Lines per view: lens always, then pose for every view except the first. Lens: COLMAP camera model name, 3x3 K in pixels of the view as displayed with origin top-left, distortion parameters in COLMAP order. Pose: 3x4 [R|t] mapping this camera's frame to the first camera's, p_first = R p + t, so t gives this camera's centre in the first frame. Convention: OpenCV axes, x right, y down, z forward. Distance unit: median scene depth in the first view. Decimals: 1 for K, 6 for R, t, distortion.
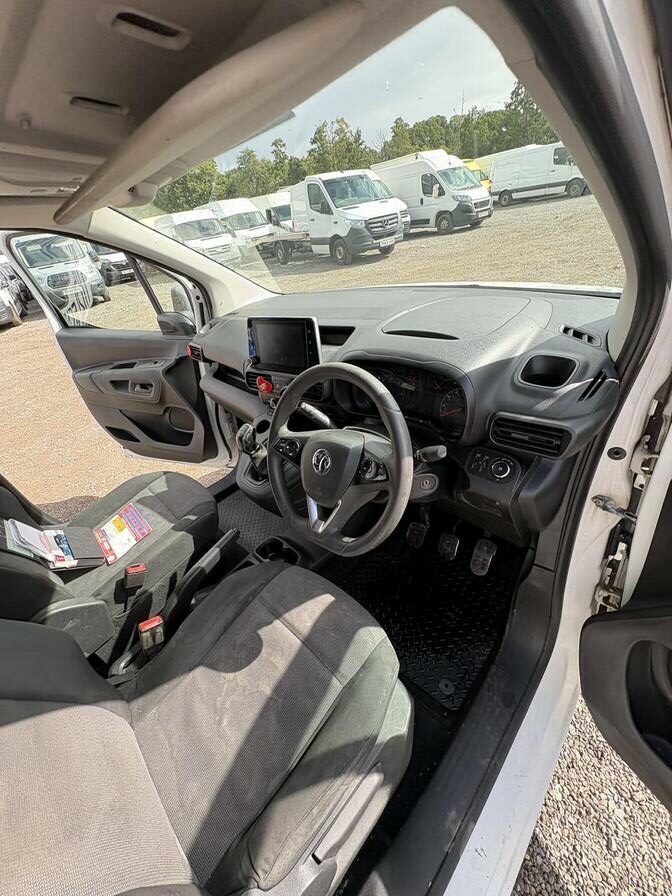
lens RADIAL K [[359.8, 0, 333.7], [0, 359.8, 447.3], [0, 0, 1]] dist [-0.000625, 0.000230]
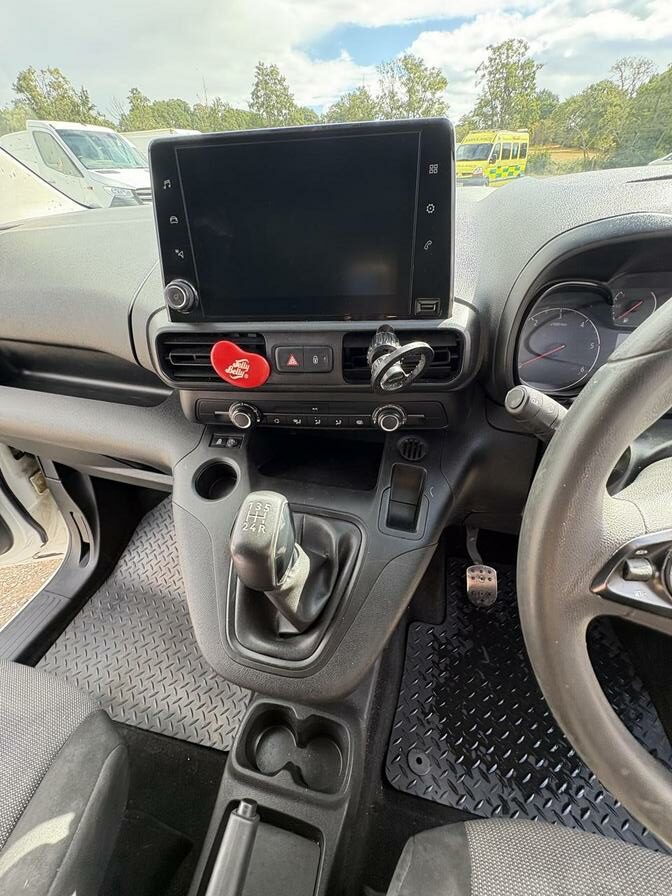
lens RADIAL K [[359.8, 0, 335.9], [0, 359.8, 445.9], [0, 0, 1]] dist [-0.000625, 0.000230]
pose [[0.849787, -0.201872, 0.486940, -0.153865], [0.197708, 0.978387, 0.060582, -0.052214], [-0.488645, 0.044790, 0.871332, 0.339946]]
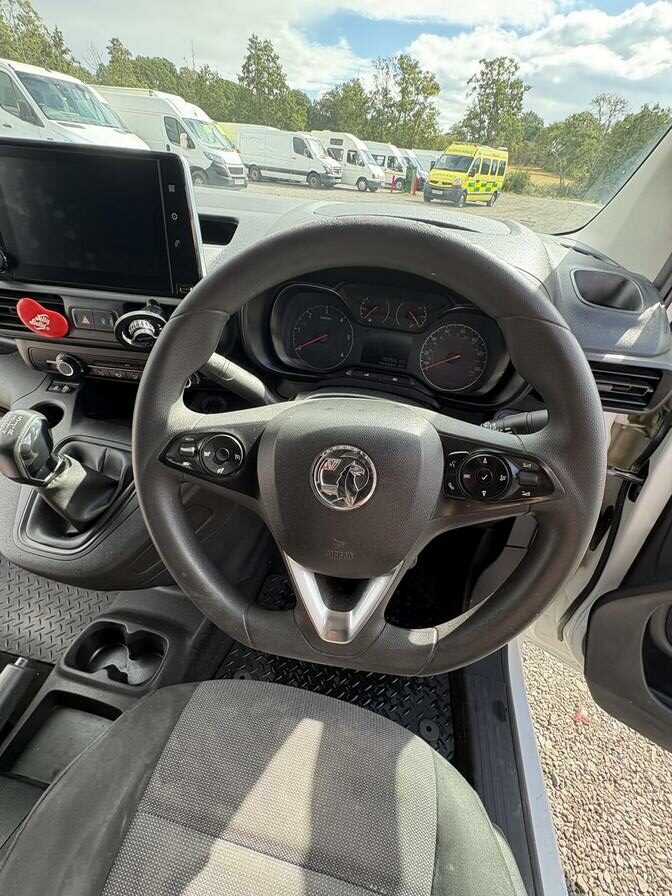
lens RADIAL K [[359.8, 0, 335.4], [0, 359.8, 448.2], [0, 0, 1]] dist [-0.000625, 0.000230]
pose [[0.817699, -0.145409, 0.556977, -0.086998], [0.111446, 0.989253, 0.094650, -0.010703], [-0.564754, -0.015322, 0.825117, 0.226529]]
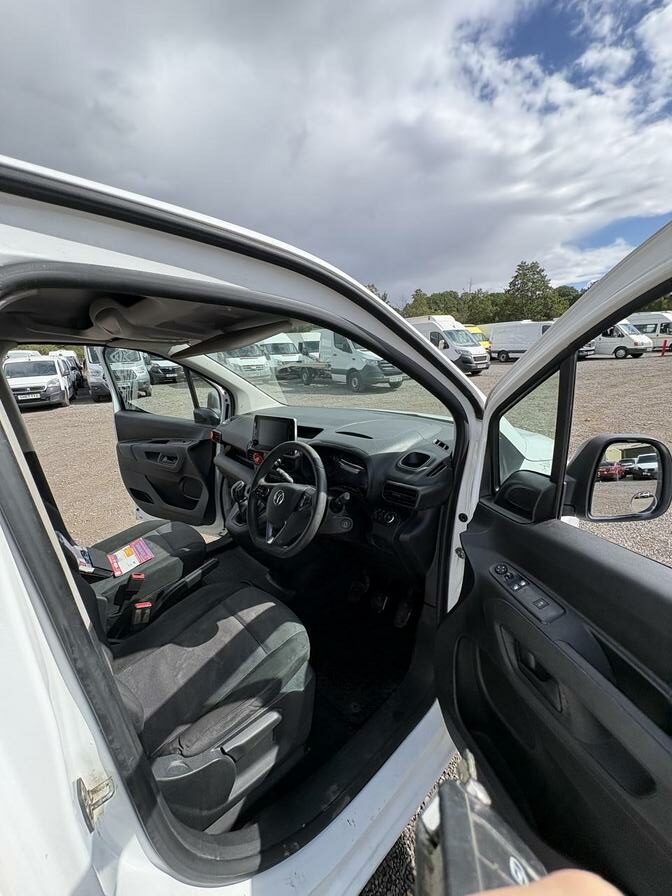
lens RADIAL K [[359.8, 0, 331.7], [0, 359.8, 449.4], [0, 0, 1]] dist [-0.000625, 0.000230]
pose [[0.991663, 0.122164, -0.040981, 0.081209], [-0.128830, 0.946199, -0.296835, 0.094866], [0.002514, 0.299640, 0.954049, -0.206355]]
